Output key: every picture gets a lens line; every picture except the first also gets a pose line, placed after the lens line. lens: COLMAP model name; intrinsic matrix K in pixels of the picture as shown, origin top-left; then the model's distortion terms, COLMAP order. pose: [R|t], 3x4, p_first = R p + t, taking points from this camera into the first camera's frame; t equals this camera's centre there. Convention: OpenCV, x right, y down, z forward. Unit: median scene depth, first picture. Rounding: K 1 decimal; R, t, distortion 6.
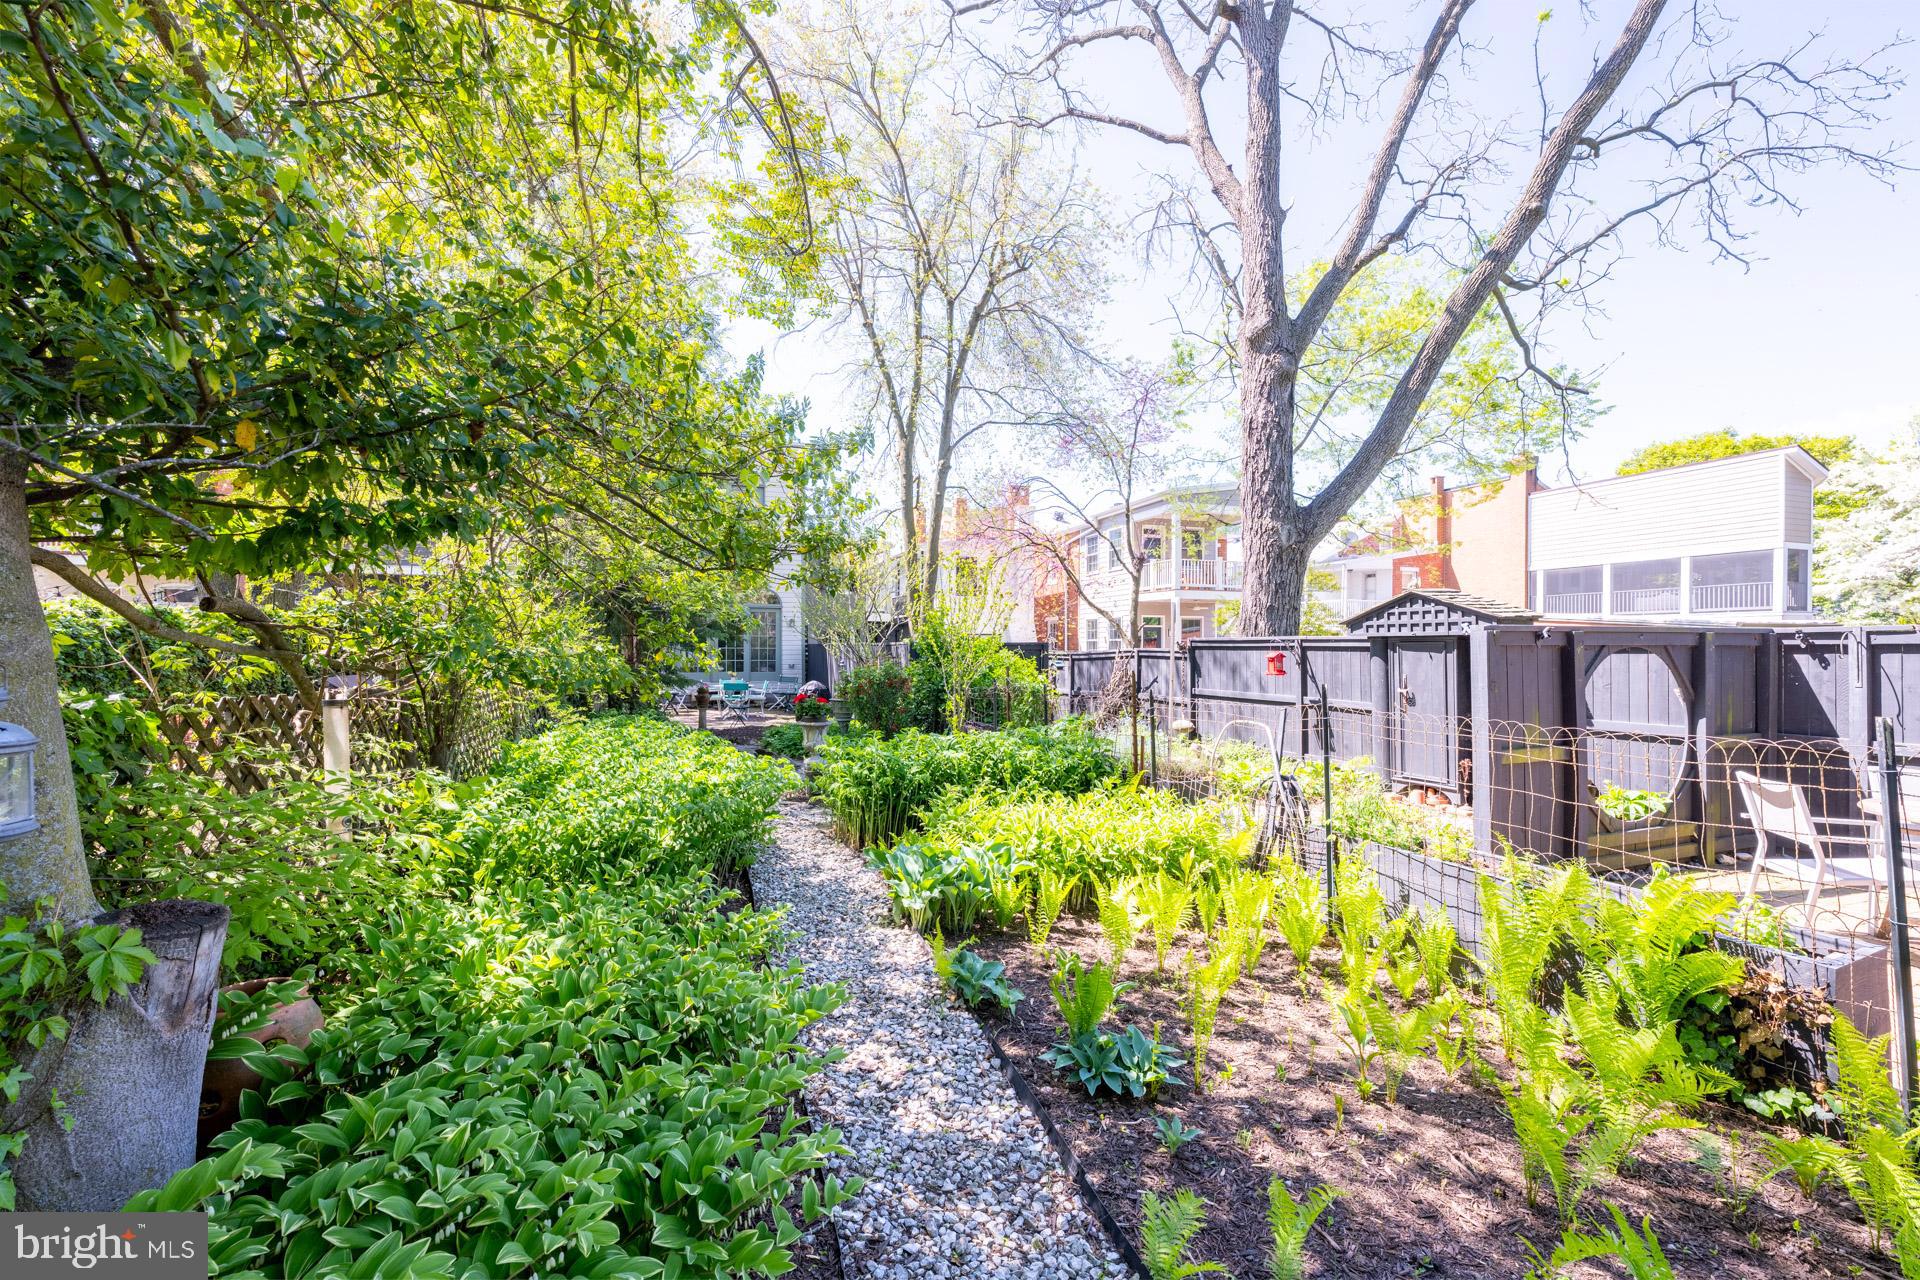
lens RADIAL K [[764.4, 0, 959.8], [0, 764.4, 637.7], [0, 0, 1]] dist [0.003325, 0.000150]
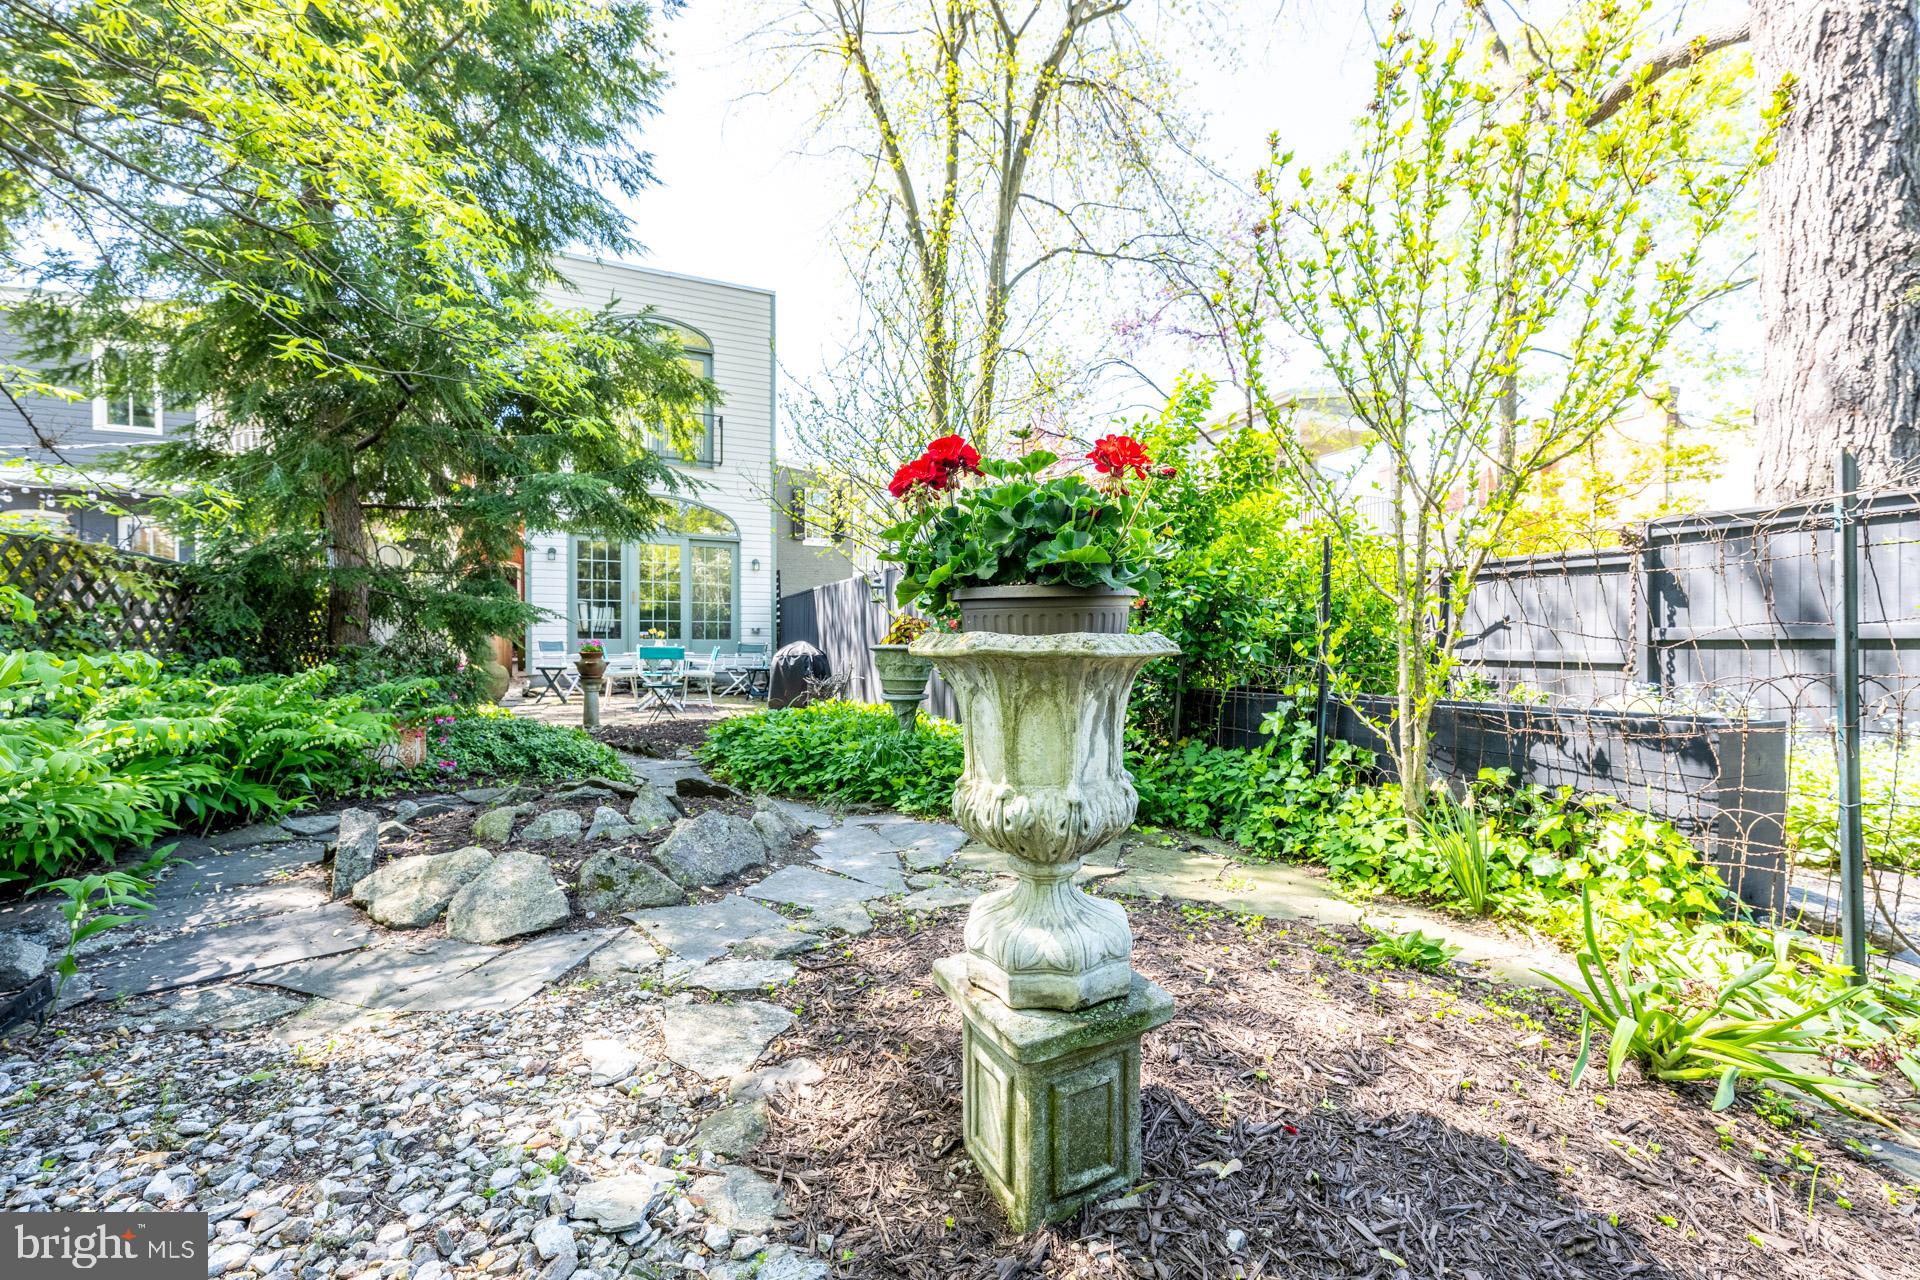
lens RADIAL K [[764.4, 0, 960.2], [0, 764.4, 654.6], [0, 0, 1]] dist [0.003325, 0.000150]
pose [[0.998497, -0.000733, 0.054799, -0.131556], [-0.000616, 0.999697, 0.024610, 0.067850], [-0.054800, -0.024607, 0.998194, 0.548922]]
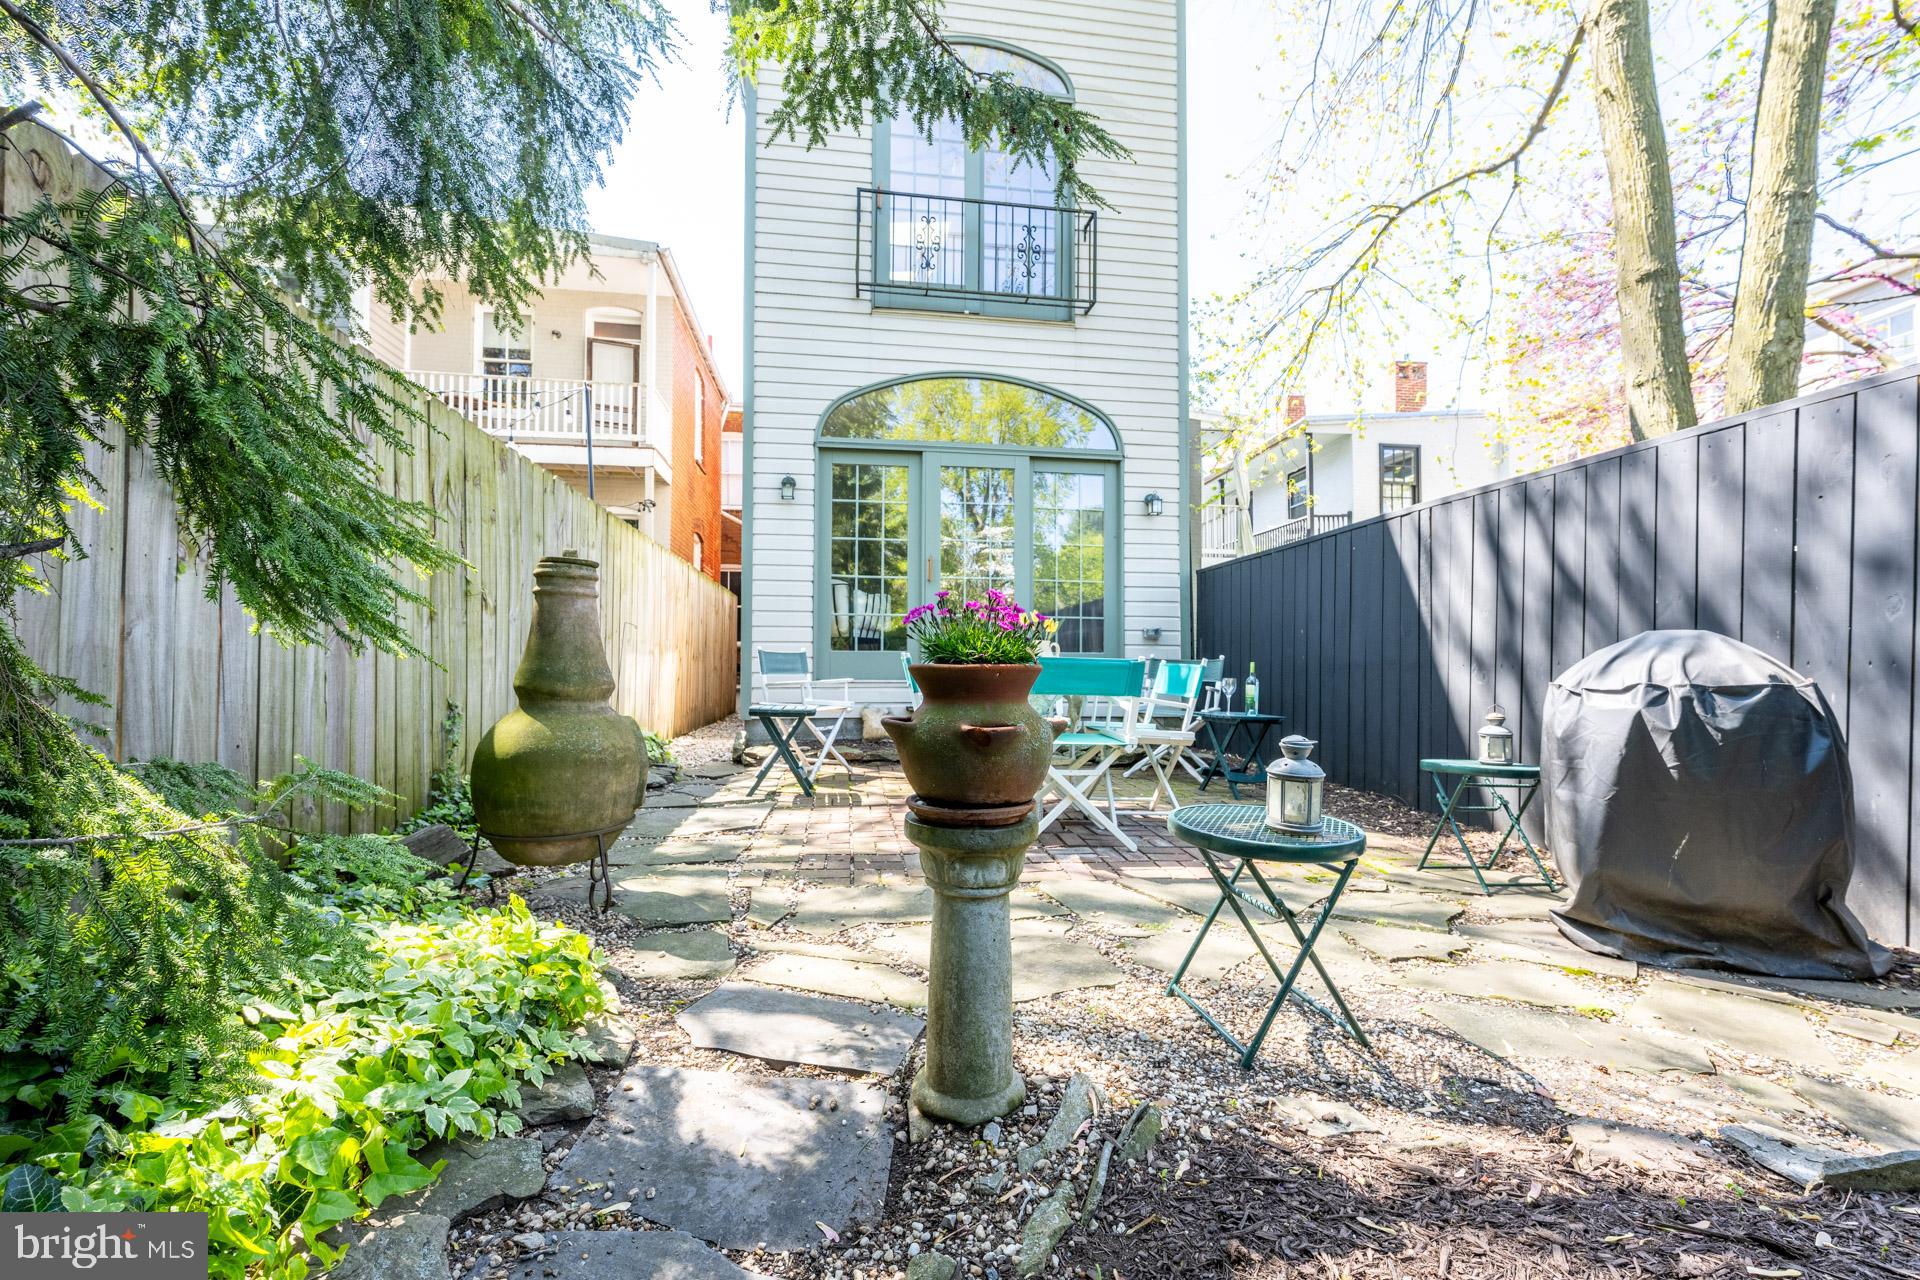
lens RADIAL K [[764.4, 0, 960.4], [0, 764.4, 651.4], [0, 0, 1]] dist [0.003325, 0.000150]
pose [[0.977898, 0.000137, -0.209084, -0.373578], [-0.001250, 0.999986, -0.005193, 0.075209], [0.209080, 0.005339, 0.977884, 1.068297]]
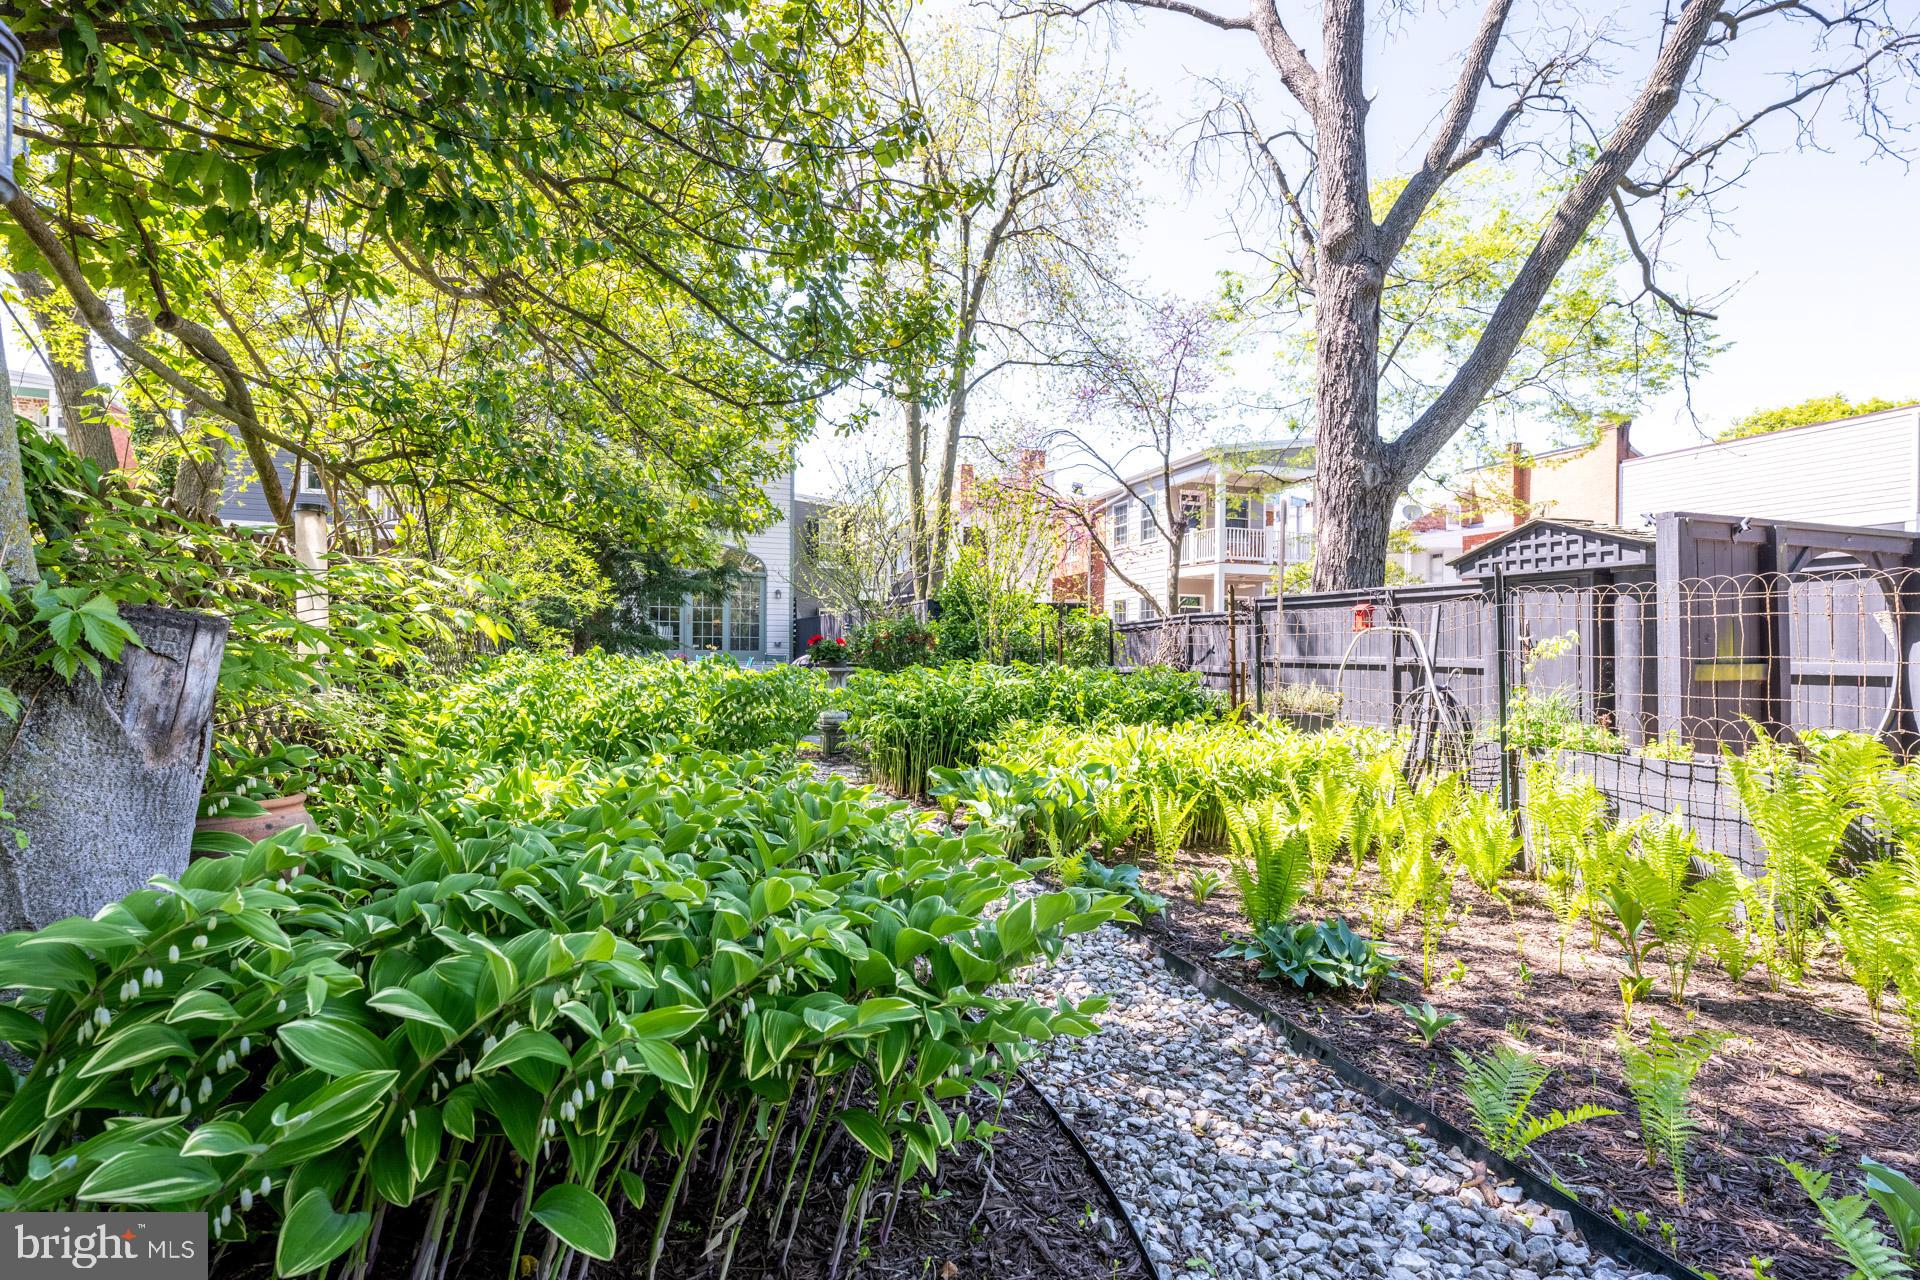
lens RADIAL K [[874.3, 0, 959.2], [0, 874.3, 639.5], [0, 0, 1]] dist [0.001256, -0.000592]
pose [[0.999943, 0.007779, 0.007329, -0.035929], [-0.007784, 0.999969, 0.000666, 0.048770], [-0.007323, -0.000723, 0.999973, 0.023159]]
